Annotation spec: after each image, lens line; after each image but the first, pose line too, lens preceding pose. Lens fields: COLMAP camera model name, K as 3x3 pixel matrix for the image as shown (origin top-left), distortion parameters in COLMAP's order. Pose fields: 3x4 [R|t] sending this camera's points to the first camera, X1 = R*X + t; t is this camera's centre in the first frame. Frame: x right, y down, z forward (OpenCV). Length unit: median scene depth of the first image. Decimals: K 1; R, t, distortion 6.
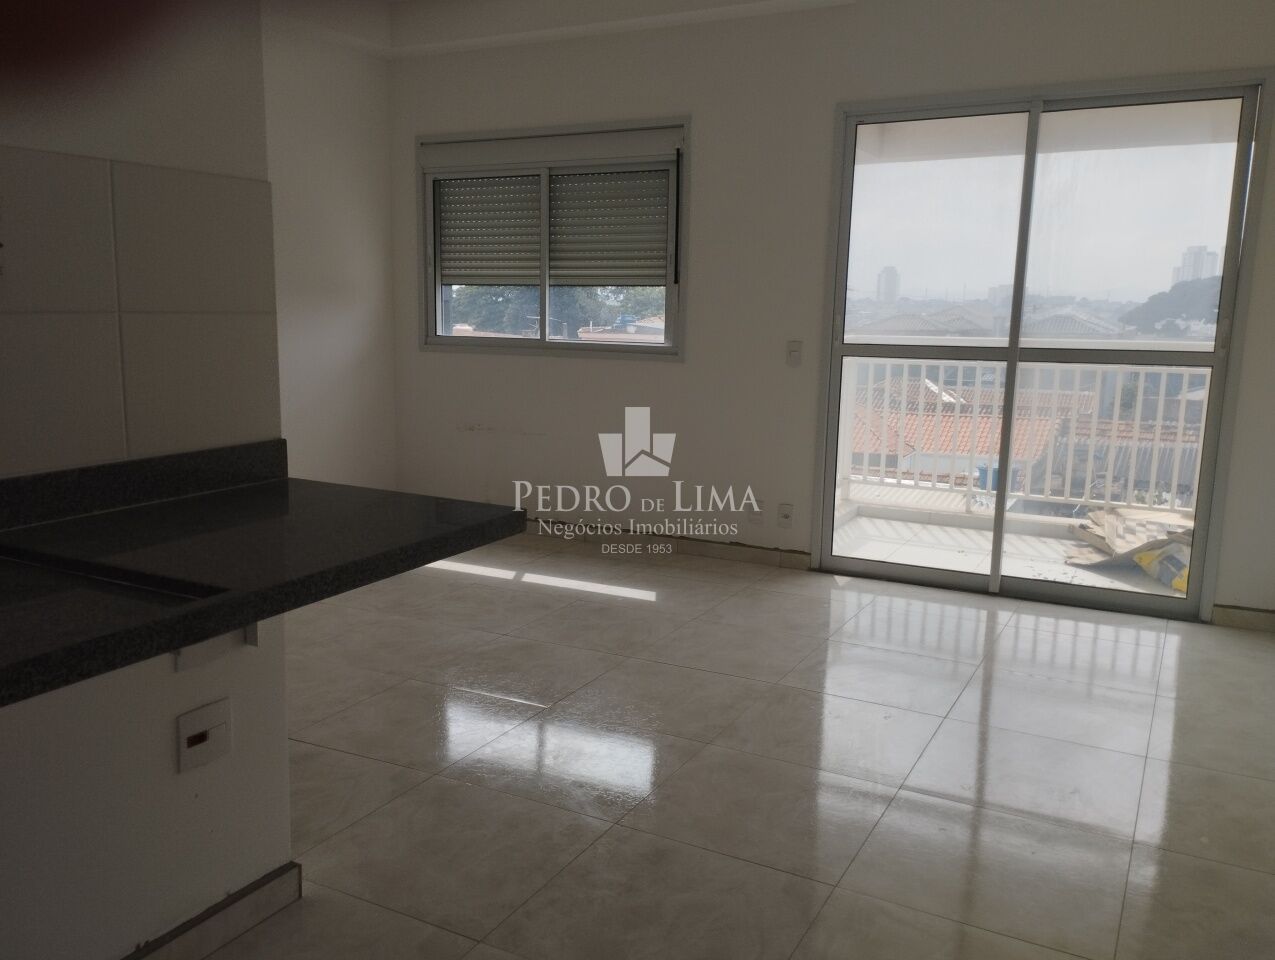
lens RADIAL K [[1079.2, 0, 630.0], [0, 1079.2, 474.0], [0, 0, 1]] dist [0.089543, -0.114838]
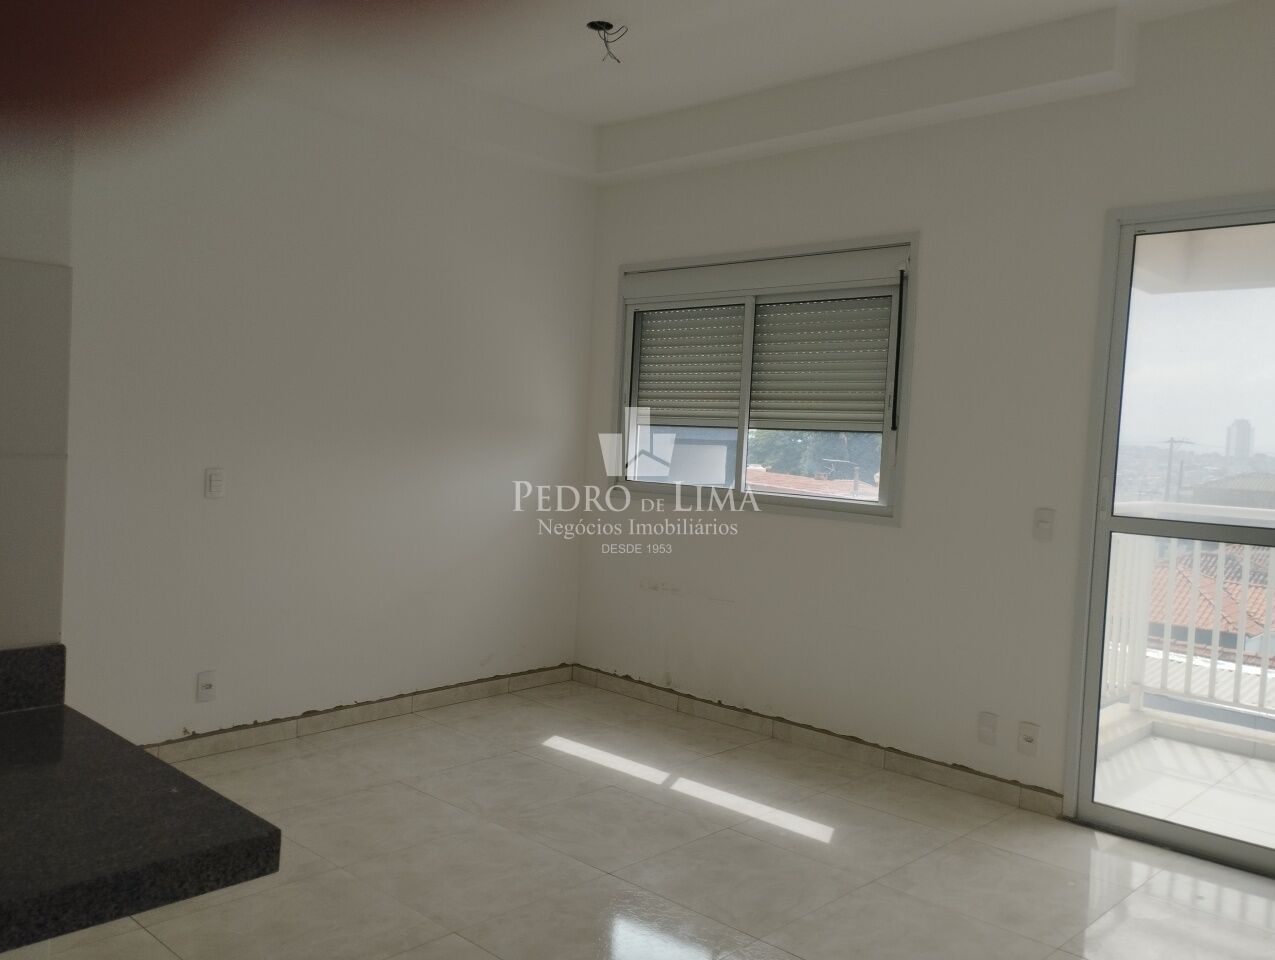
lens RADIAL K [[1079.2, 0, 630.0], [0, 1079.2, 474.0], [0, 0, 1]] dist [0.089543, -0.114838]
pose [[0.961653, 0.039665, -0.271384, 0.074596], [-0.074196, 0.990215, -0.118188, -0.032279], [0.264041, 0.133791, 0.955187, 0.172882]]
